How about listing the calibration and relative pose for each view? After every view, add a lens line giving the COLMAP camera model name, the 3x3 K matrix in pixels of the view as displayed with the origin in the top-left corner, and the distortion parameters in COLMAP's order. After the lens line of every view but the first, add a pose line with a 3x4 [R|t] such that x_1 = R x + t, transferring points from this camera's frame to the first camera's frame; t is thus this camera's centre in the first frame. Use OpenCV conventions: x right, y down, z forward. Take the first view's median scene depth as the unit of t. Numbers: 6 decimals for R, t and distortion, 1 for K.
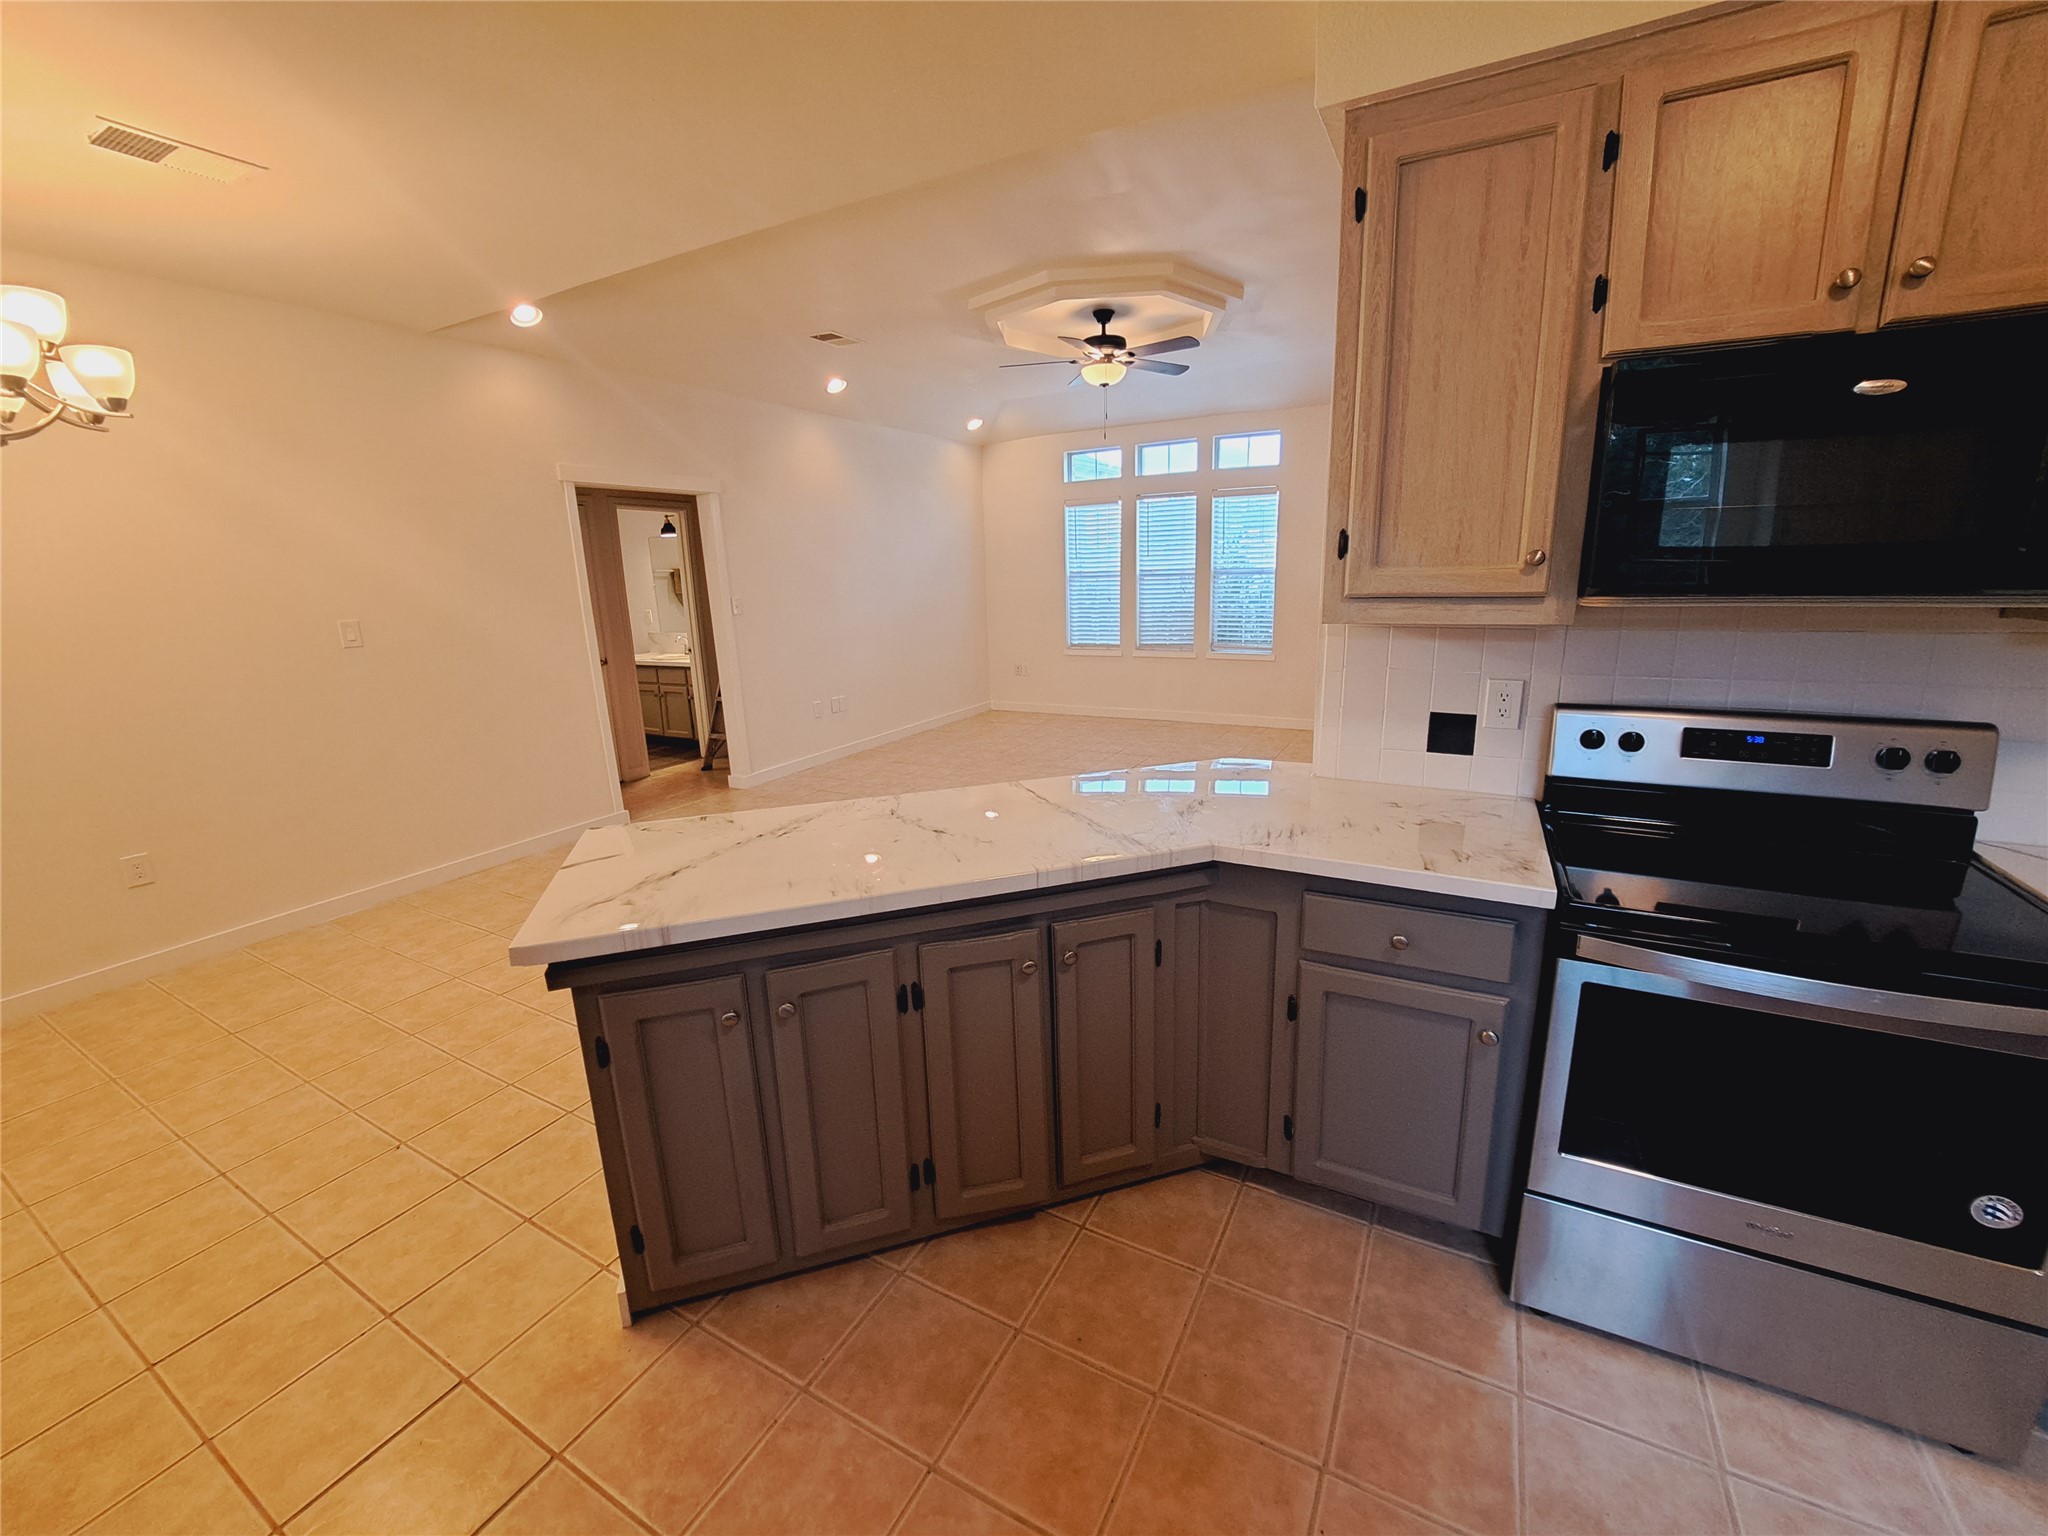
lens RADIAL K [[811.8, 0, 1036.2], [0, 811.8, 753.5], [0, 0, 1]] dist [-0.014749, -0.000163]
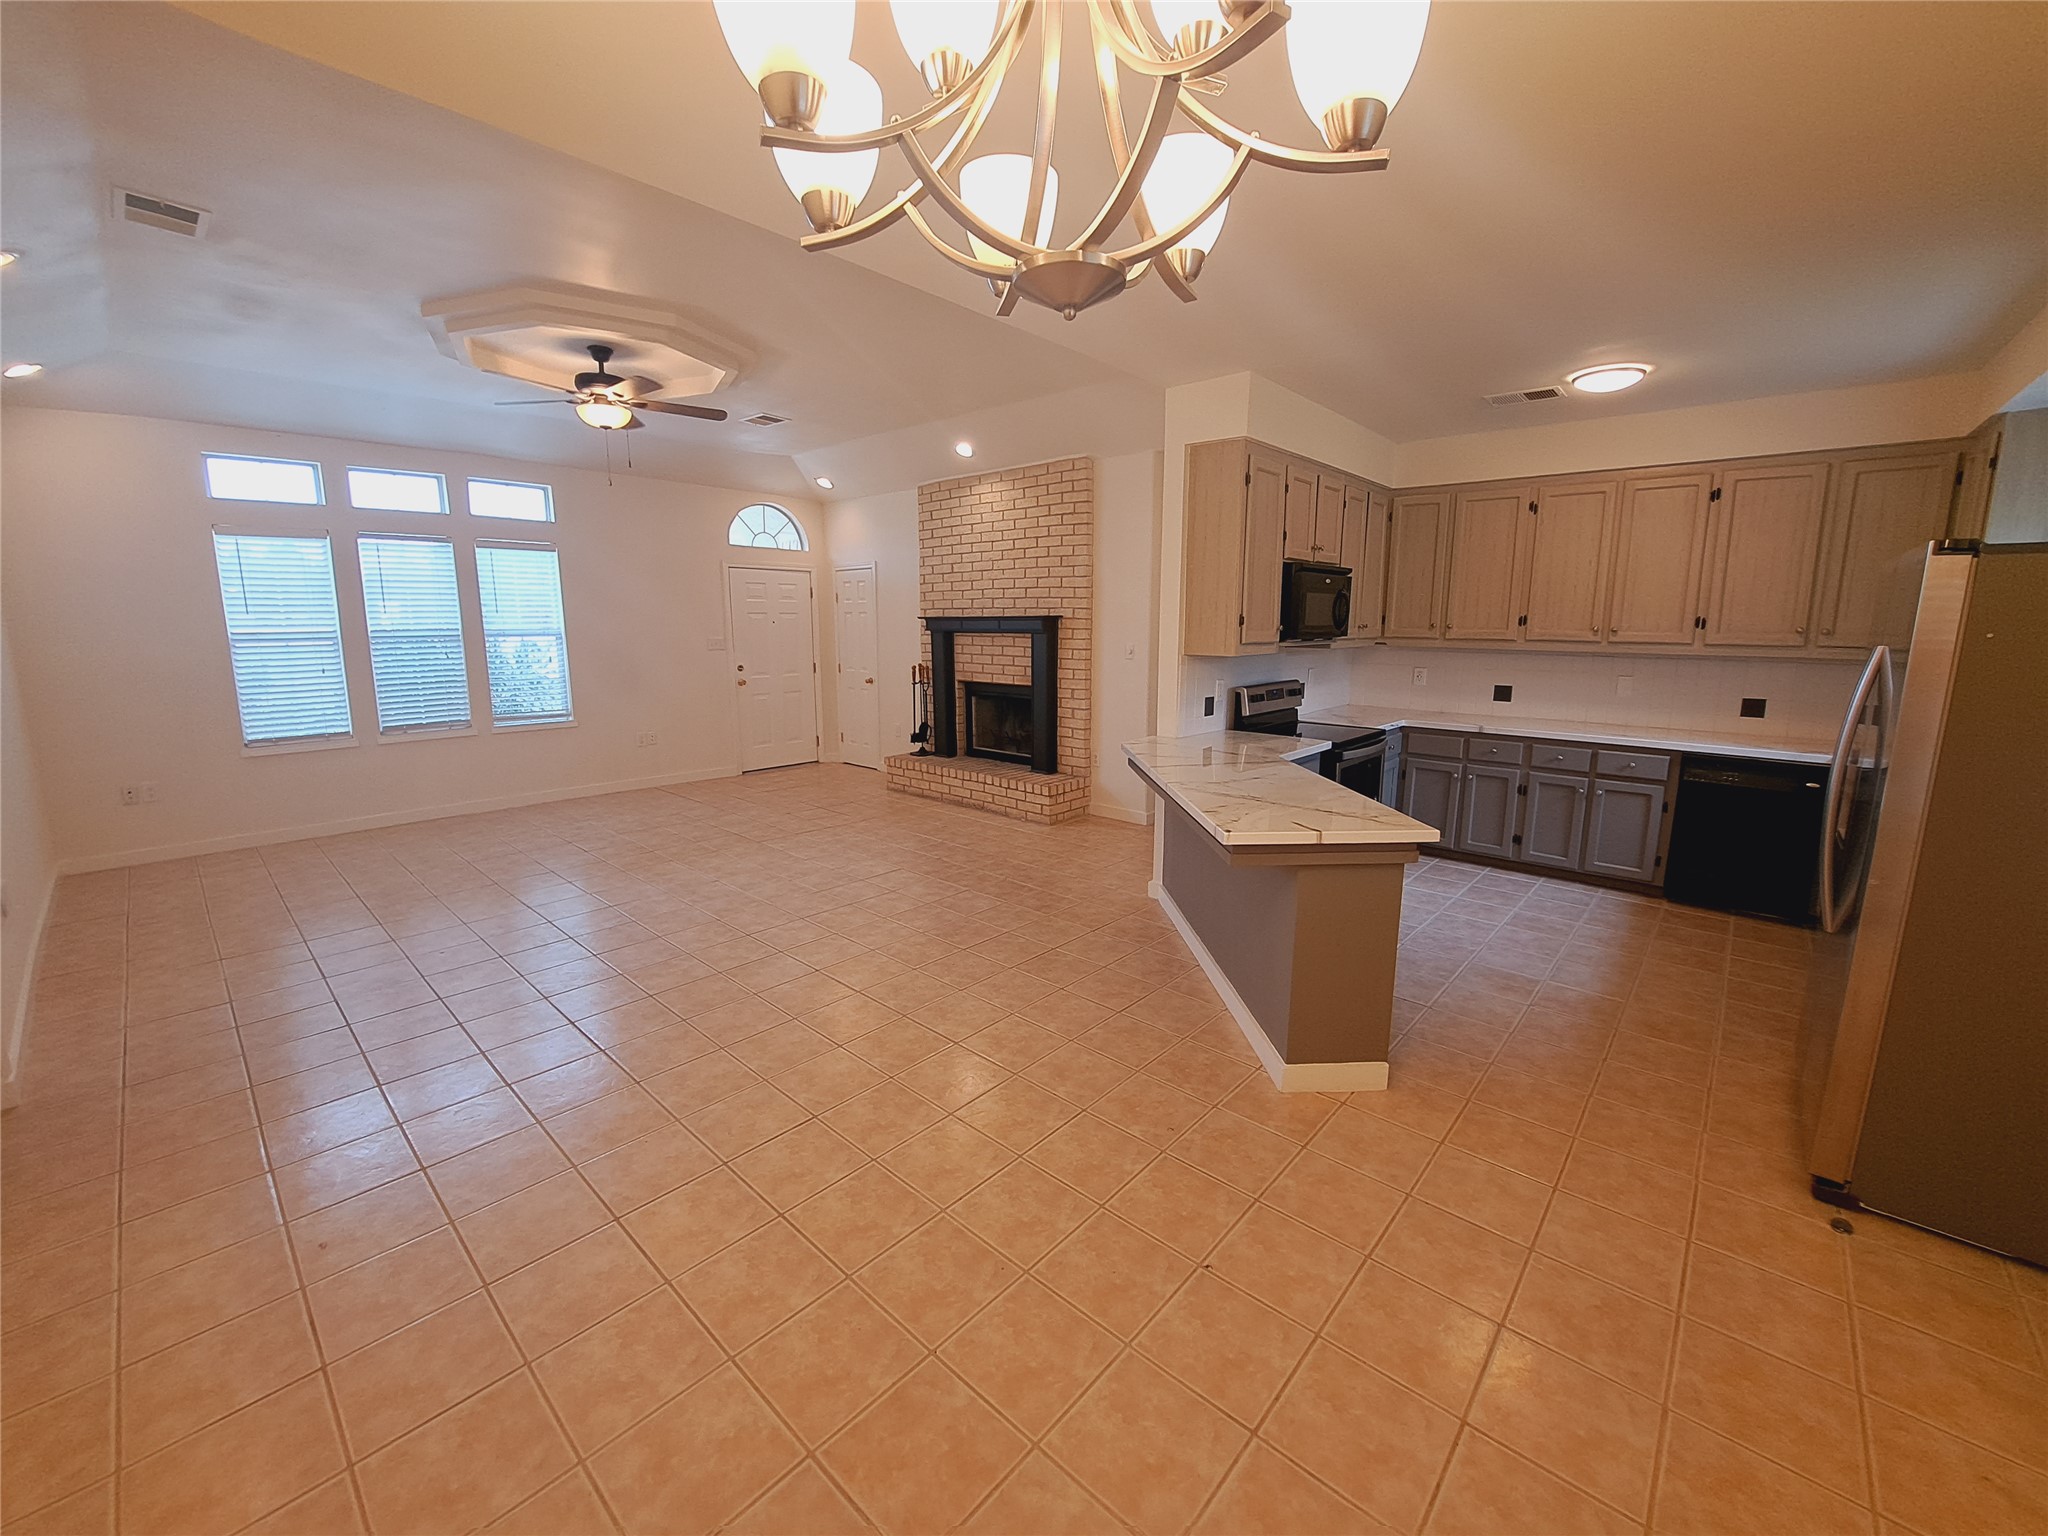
lens RADIAL K [[812.4, 0, 1035.3], [0, 812.4, 752.7], [0, 0, 1]] dist [-0.014518, -0.004052]
pose [[0.235410, -0.132732, 0.962790, -2.049407], [0.207796, 0.974597, 0.083552, -0.217529], [-0.949422, 0.180395, 0.257011, 1.075653]]
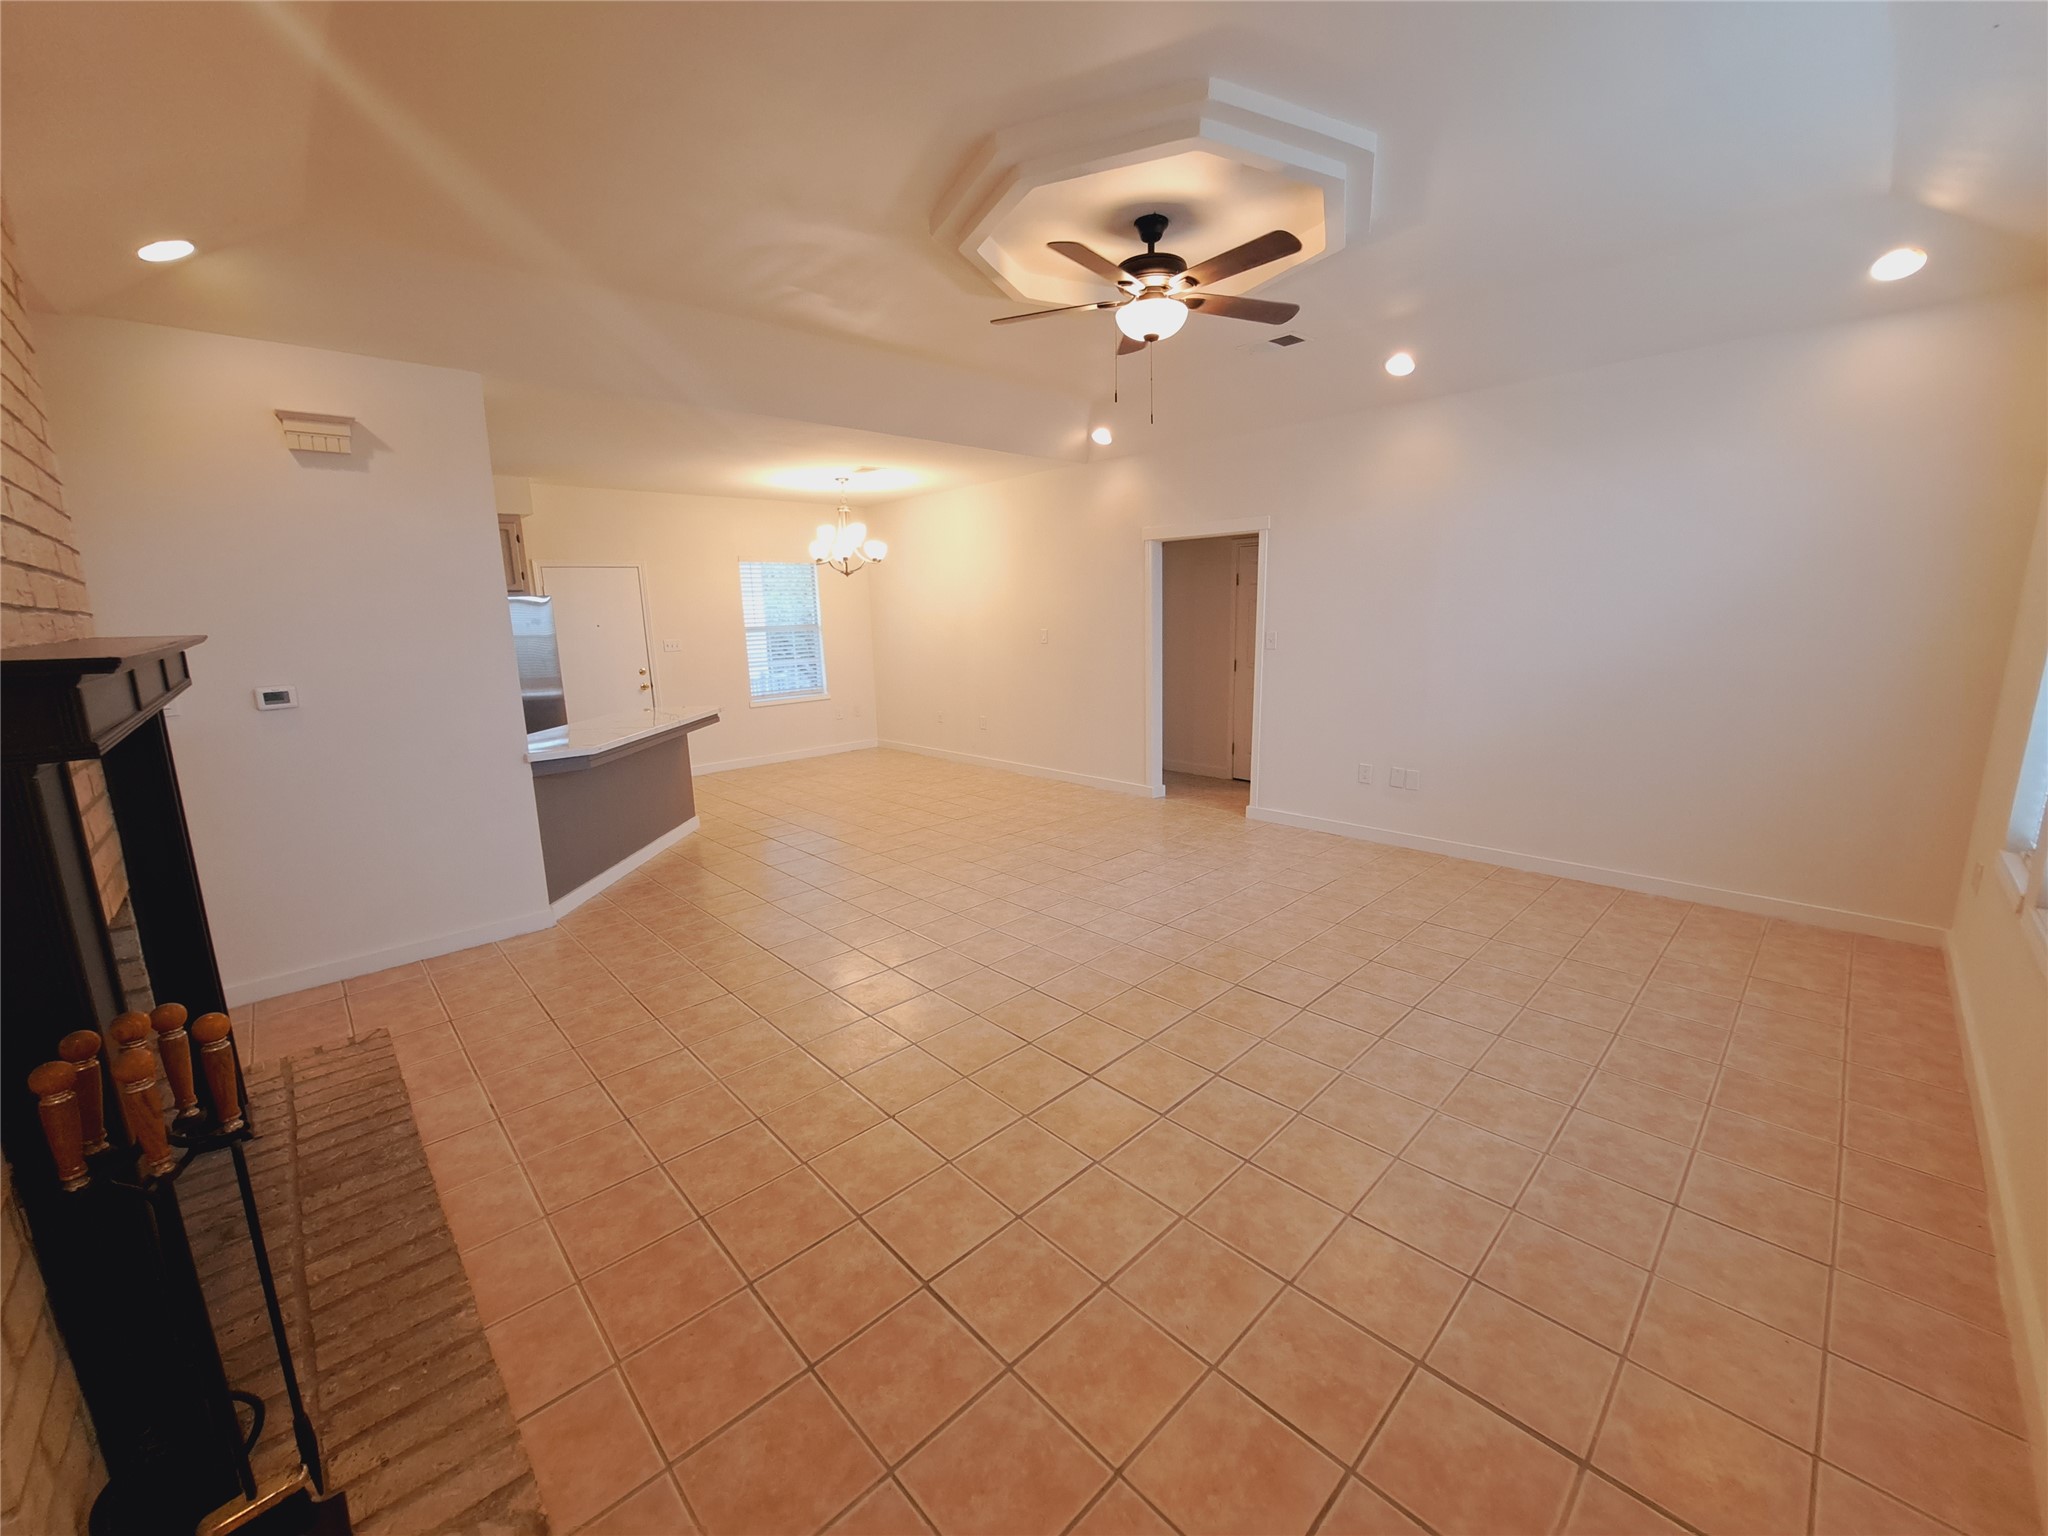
lens RADIAL K [[812.4, 0, 1035.3], [0, 812.4, 752.7], [0, 0, 1]] dist [-0.014518, -0.004052]
pose [[-0.307634, 0.203270, -0.929539, 2.179339], [-0.181096, 0.946549, 0.266924, -0.858259], [0.934112, 0.250451, -0.254380, 3.298132]]
